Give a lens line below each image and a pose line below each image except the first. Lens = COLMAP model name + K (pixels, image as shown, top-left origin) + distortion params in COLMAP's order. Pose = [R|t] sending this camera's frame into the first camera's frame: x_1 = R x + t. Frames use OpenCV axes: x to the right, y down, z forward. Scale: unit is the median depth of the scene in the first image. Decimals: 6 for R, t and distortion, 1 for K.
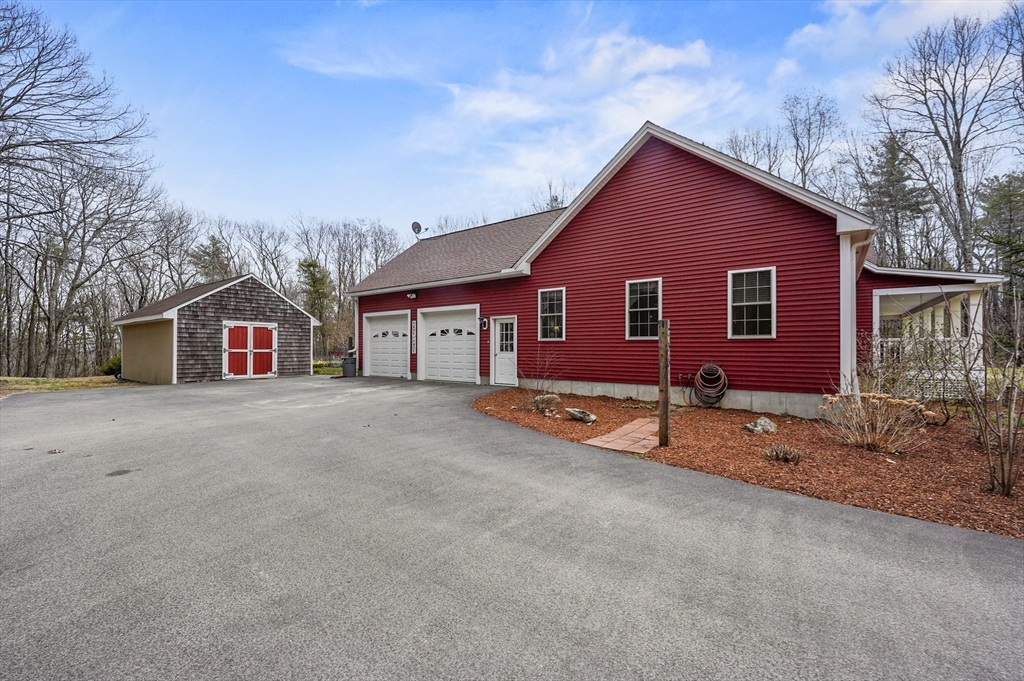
lens RADIAL K [[423.7, 0, 512.3], [0, 423.7, 343.5], [0, 0, 1]] dist [0.001907, -0.000158]
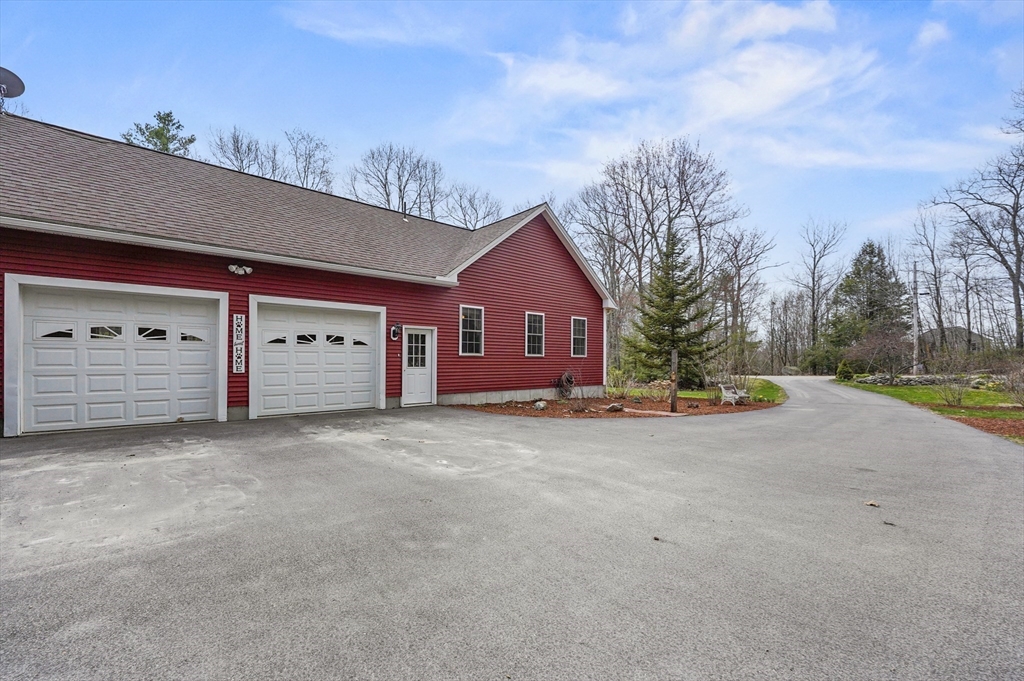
lens RADIAL K [[423.7, 0, 515.5], [0, 423.7, 360.9], [0, 0, 1]] dist [0.001907, -0.000158]
pose [[0.198668, 0.002648, 0.980063, -0.834571], [-0.008470, 0.999964, -0.000985, 0.006009], [-0.980030, -0.008105, 0.198683, 0.624173]]
